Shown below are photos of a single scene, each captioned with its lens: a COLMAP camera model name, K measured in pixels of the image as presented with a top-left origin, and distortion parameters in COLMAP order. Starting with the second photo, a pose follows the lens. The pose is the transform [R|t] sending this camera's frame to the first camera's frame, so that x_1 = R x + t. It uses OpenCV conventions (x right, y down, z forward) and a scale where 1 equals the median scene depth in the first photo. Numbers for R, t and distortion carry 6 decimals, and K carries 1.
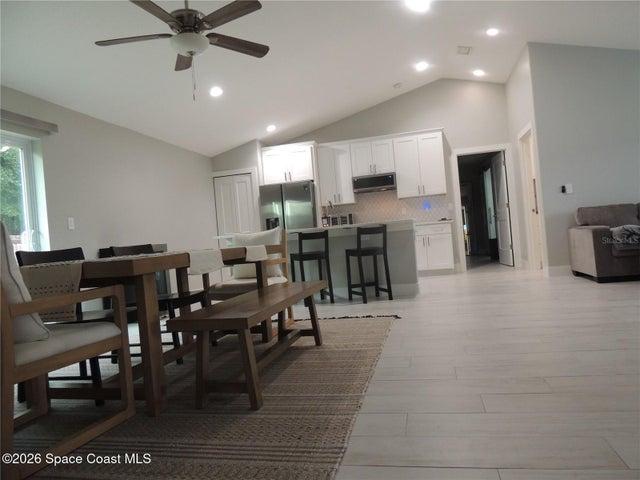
lens RADIAL K [[457.8, 0, 322.2], [0, 457.8, 241.8], [0, 0, 1]] dist [-0.019852, -0.000433]
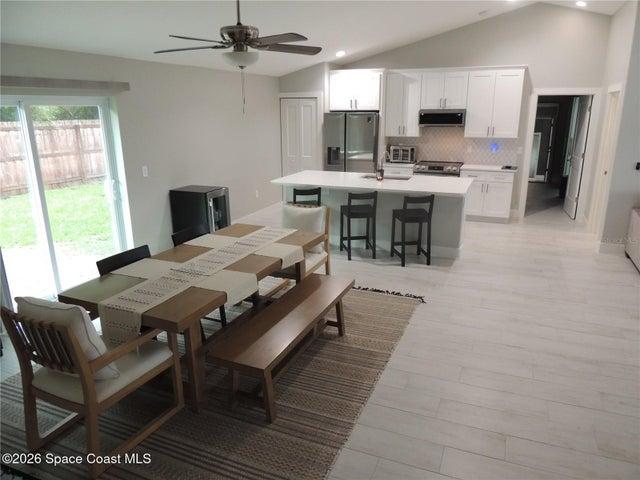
lens RADIAL K [[457.8, 0, 322.6], [0, 457.8, 240.7], [0, 0, 1]] dist [-0.019852, -0.000433]
pose [[0.982615, 0.121602, -0.140286, 0.034232], [-0.077138, 0.954737, 0.287275, -0.144147], [0.168869, -0.271459, 0.947520, -0.021735]]
